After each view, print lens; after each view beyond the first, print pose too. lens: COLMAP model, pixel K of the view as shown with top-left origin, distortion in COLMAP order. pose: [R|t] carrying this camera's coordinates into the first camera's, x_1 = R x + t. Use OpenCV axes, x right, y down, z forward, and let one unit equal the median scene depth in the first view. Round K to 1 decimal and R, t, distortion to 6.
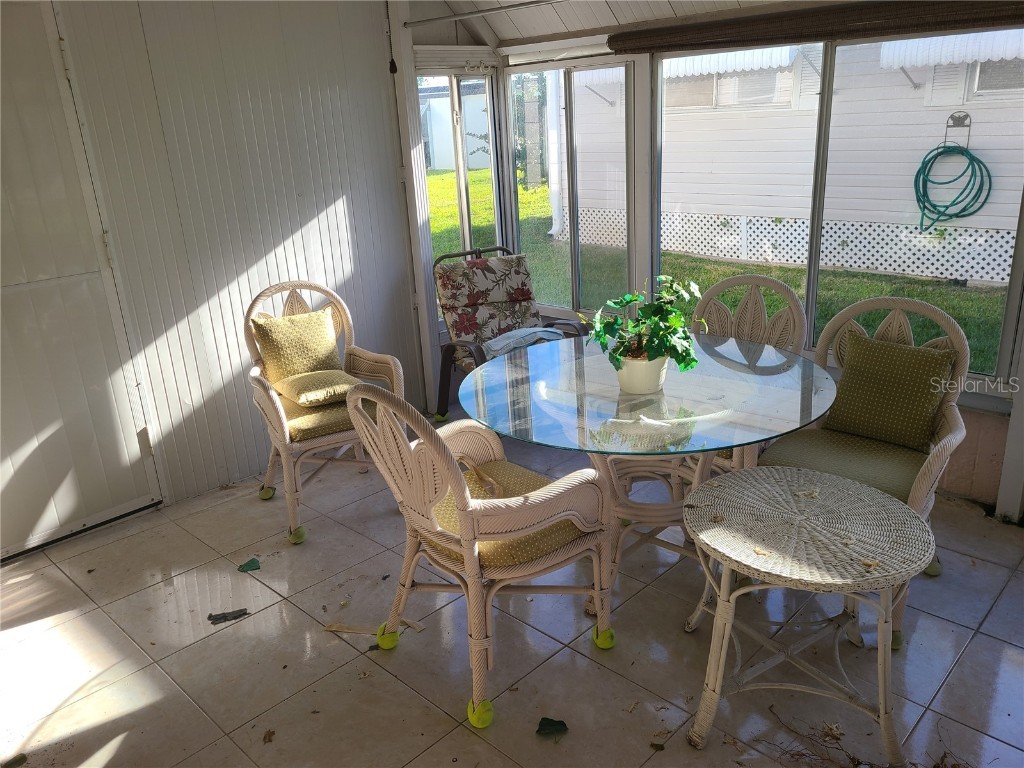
lens RADIAL K [[778.5, 0, 512.0], [0, 778.5, 384.0], [0, 0, 1]] dist [-0.010255, -0.003111]
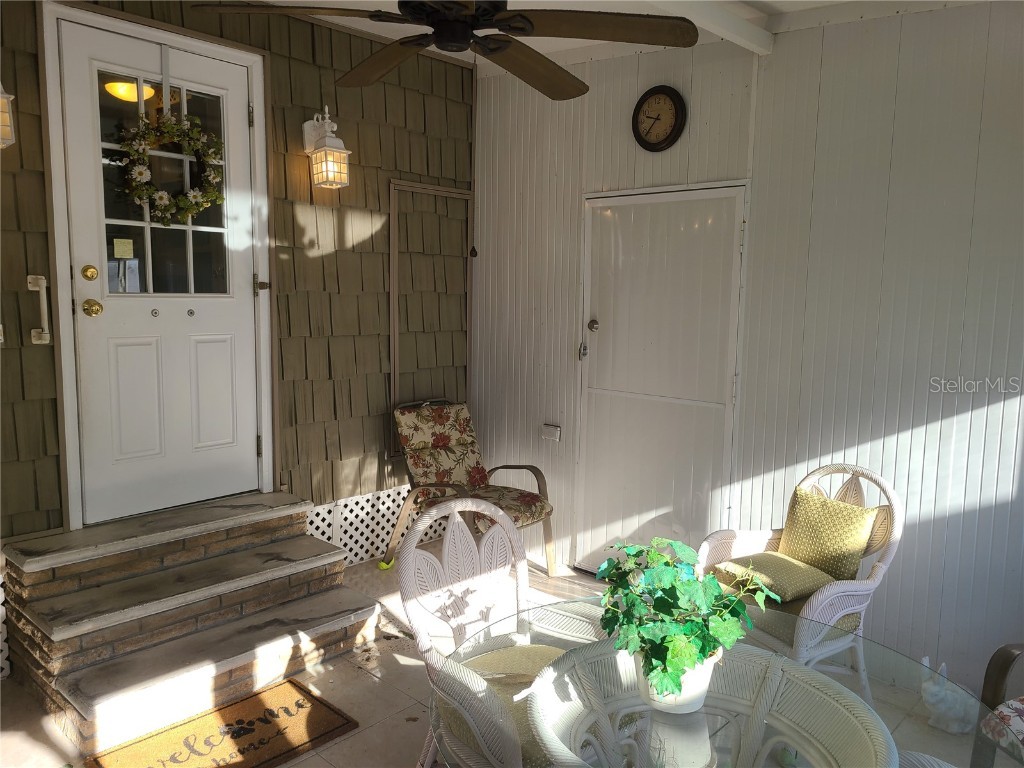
lens RADIAL K [[778.5, 0, 512.0], [0, 778.5, 384.0], [0, 0, 1]] dist [-0.010255, -0.003111]
pose [[0.018265, 0.173379, -0.984686, 0.592658], [-0.333494, 0.929507, 0.157477, -0.237232], [0.942575, 0.325510, 0.074798, 0.549672]]
